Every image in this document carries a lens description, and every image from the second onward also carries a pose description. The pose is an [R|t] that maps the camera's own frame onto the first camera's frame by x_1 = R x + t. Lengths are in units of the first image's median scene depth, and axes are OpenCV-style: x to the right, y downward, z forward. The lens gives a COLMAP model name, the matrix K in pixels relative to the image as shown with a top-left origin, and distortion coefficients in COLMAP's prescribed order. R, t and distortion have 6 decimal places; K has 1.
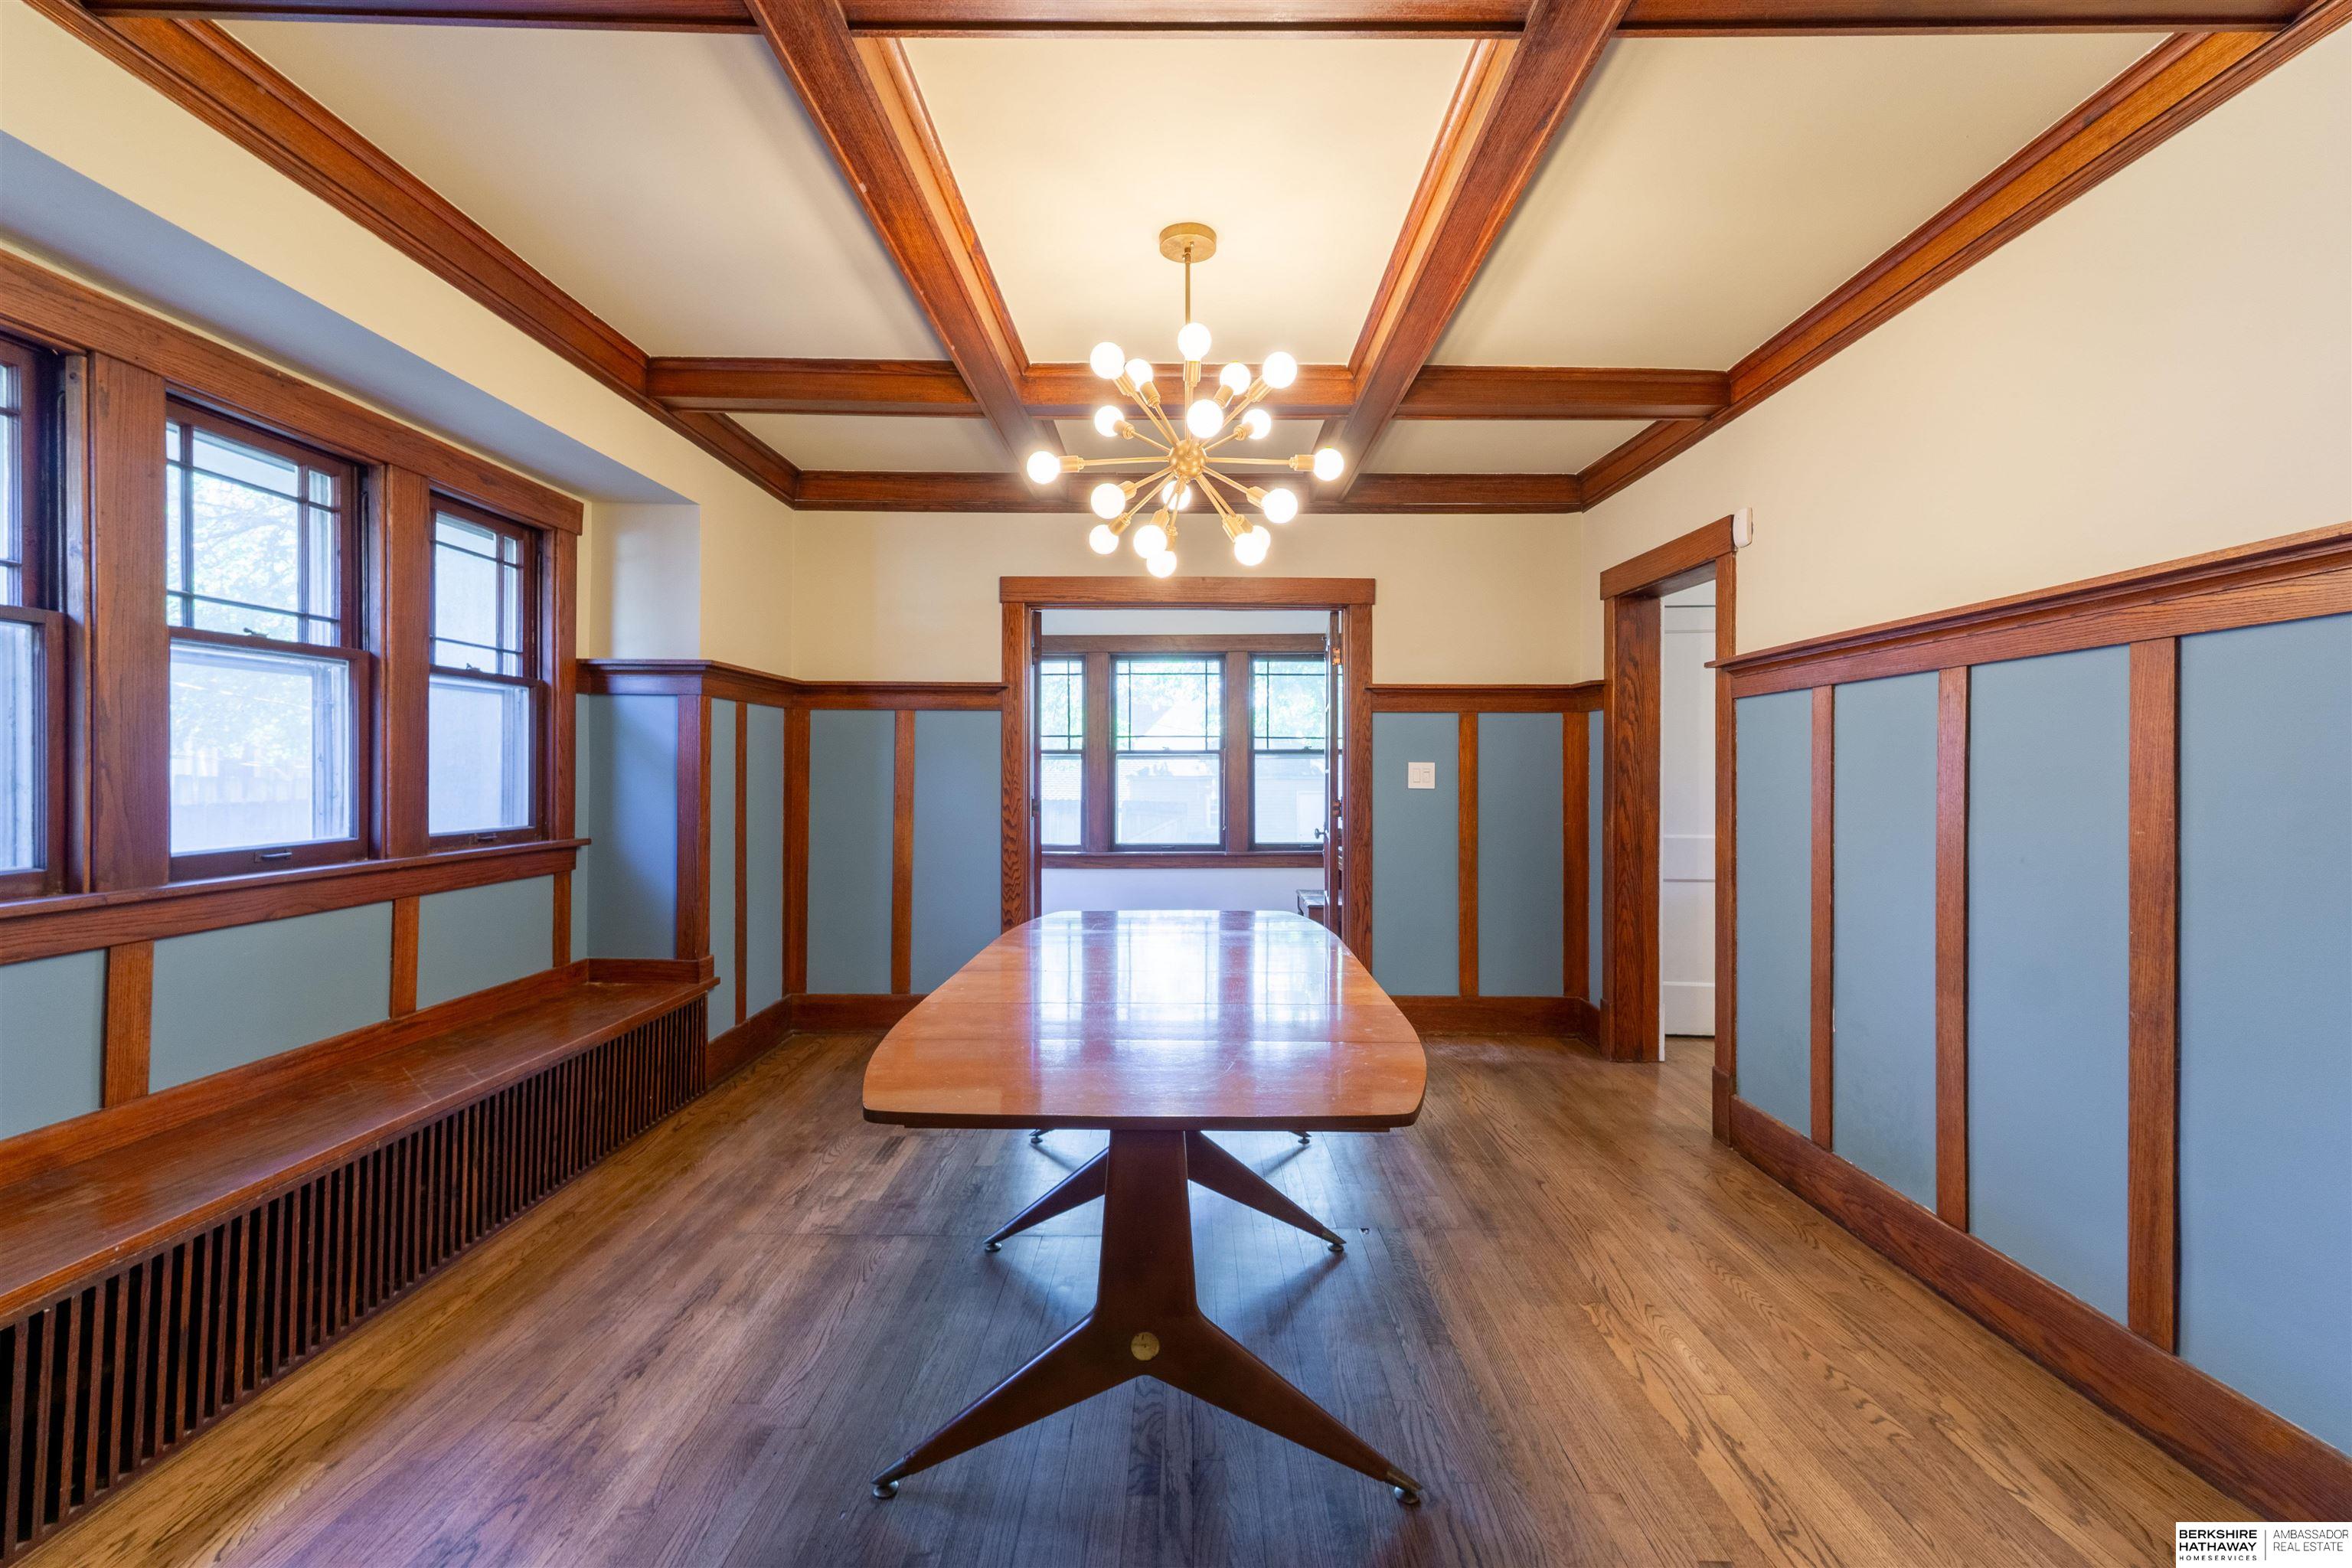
lens RADIAL K [[986.3, 0, 1180.6], [0, 986.3, 771.3], [0, 0, 1]] dist [0.006504, 0.000291]
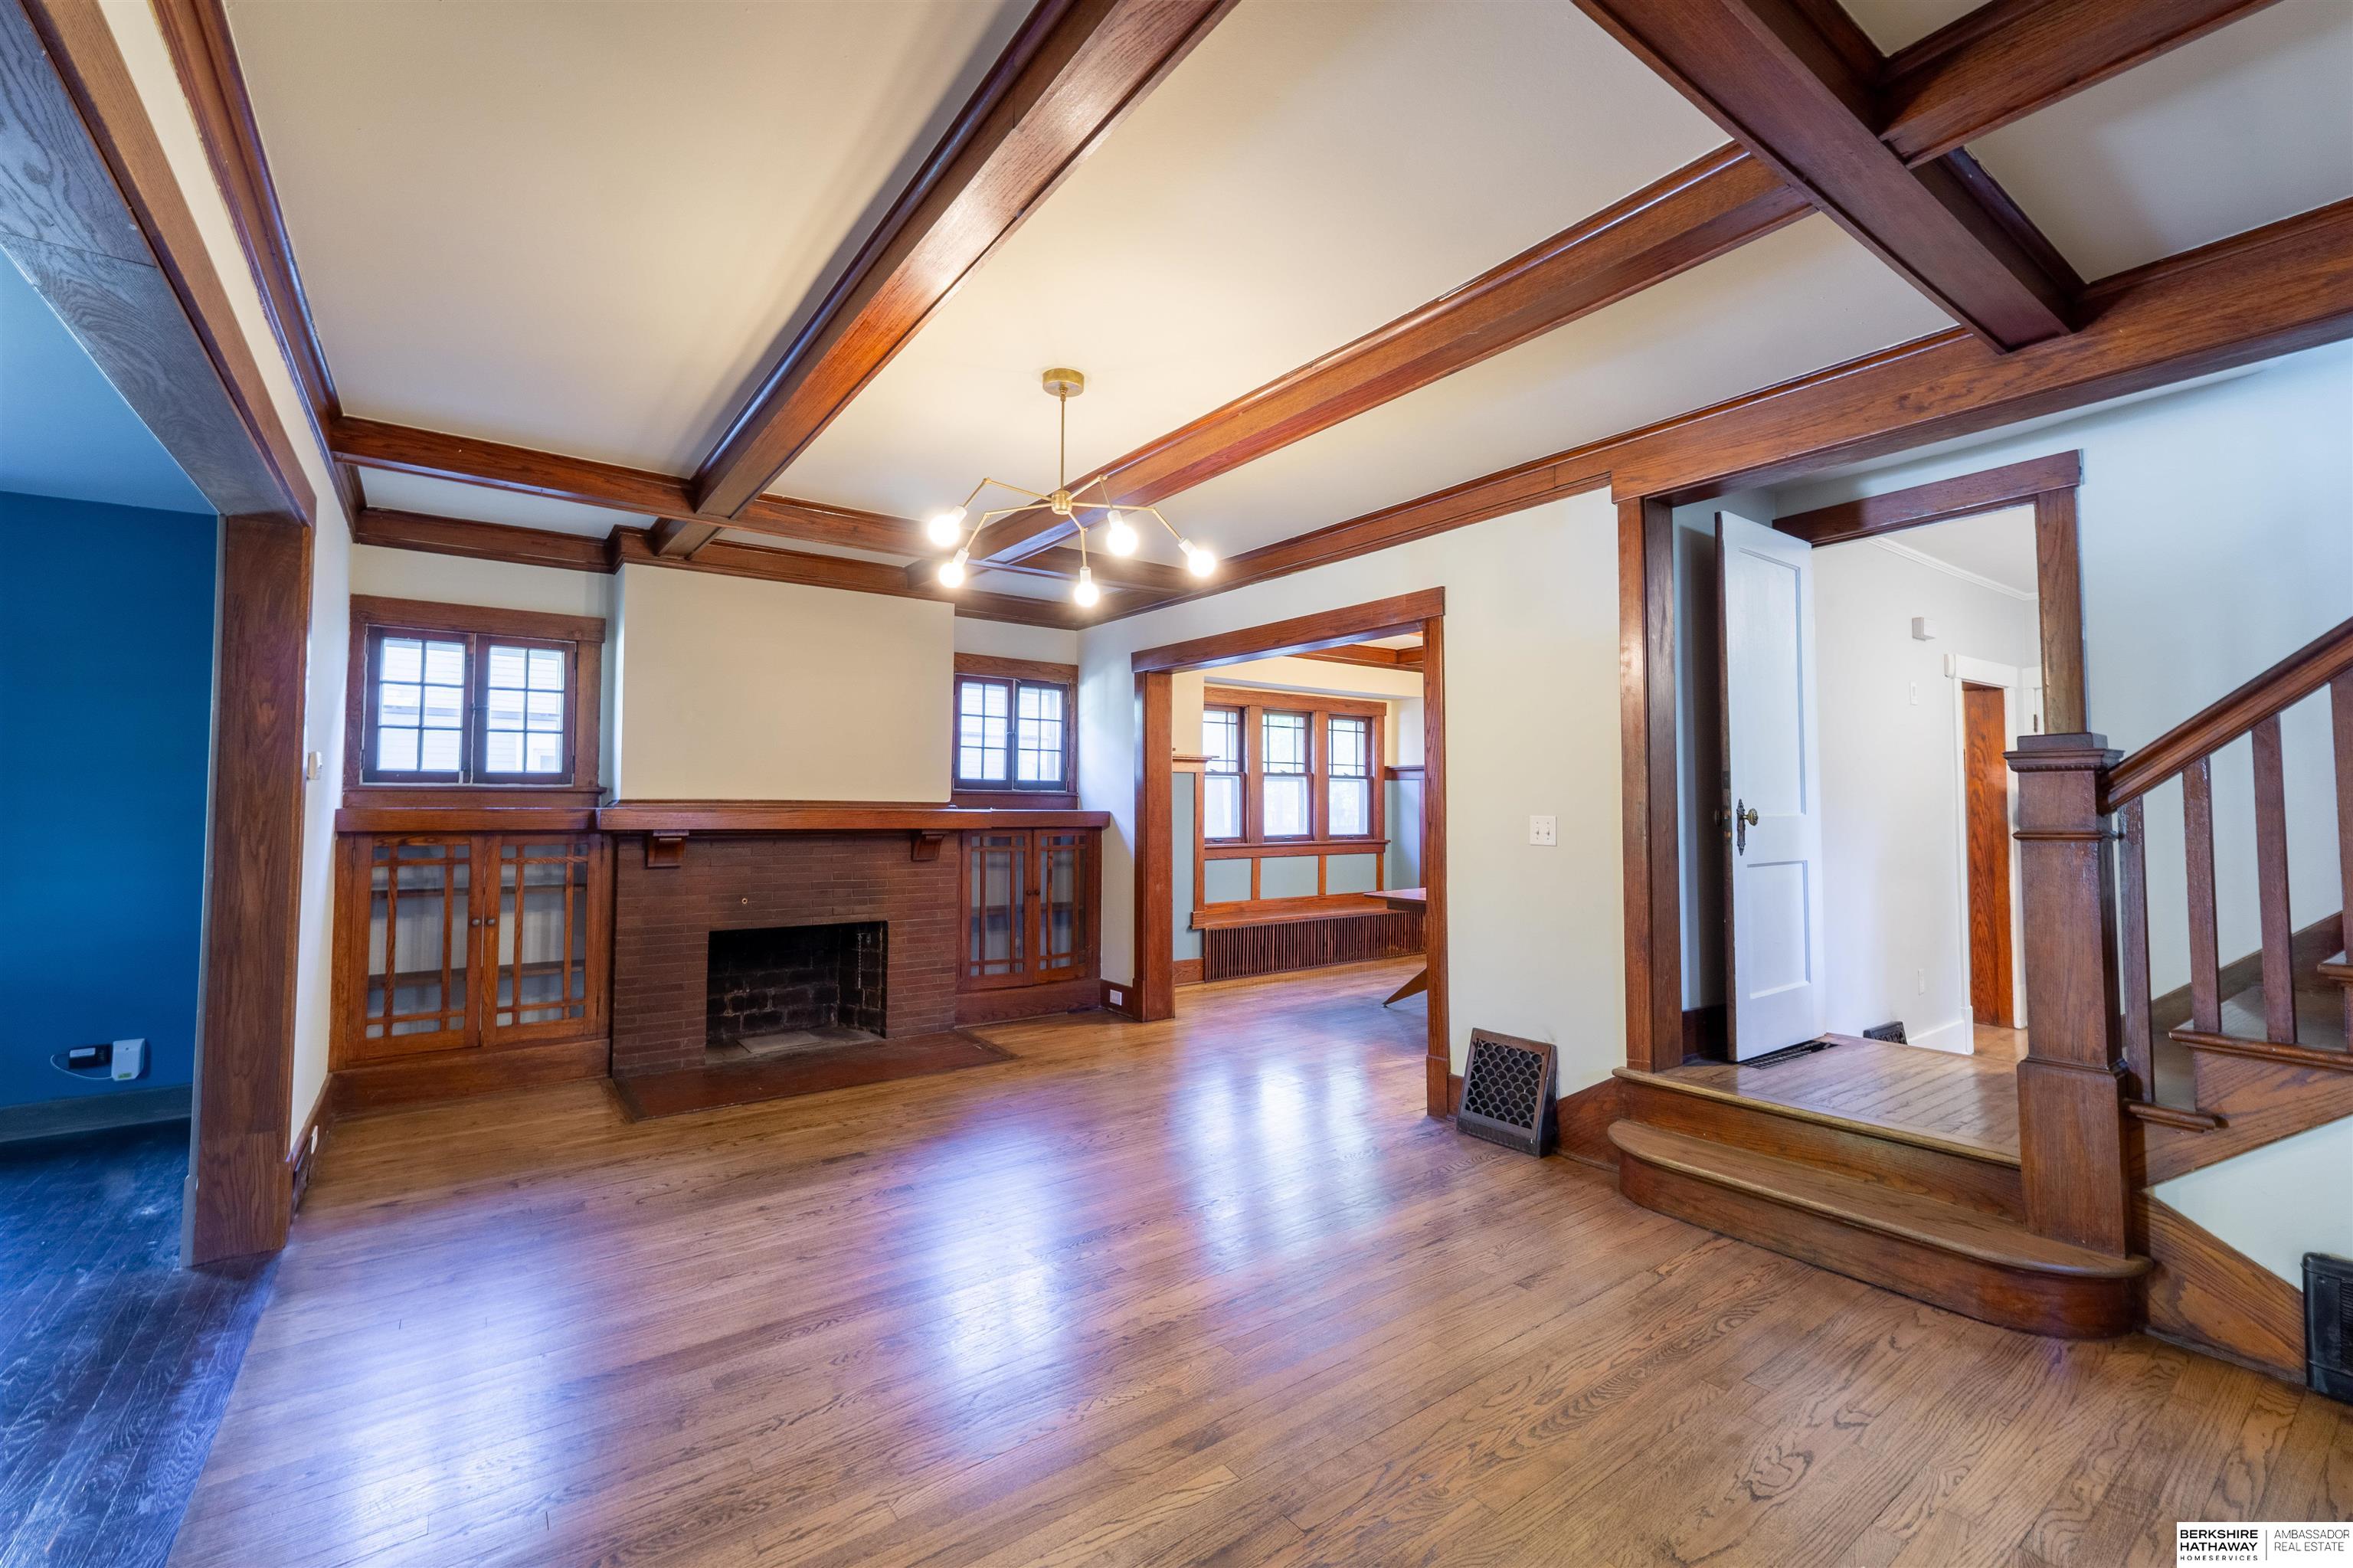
lens RADIAL K [[986.7, 0, 1181.1], [0, 986.7, 771.3], [0, 0, 1]] dist [0.006504, 0.000291]
pose [[0.595733, -0.029683, -0.802634, 1.062366], [-0.001514, 0.999274, -0.038080, -0.007245], [0.803181, 0.023901, 0.595256, -0.870033]]
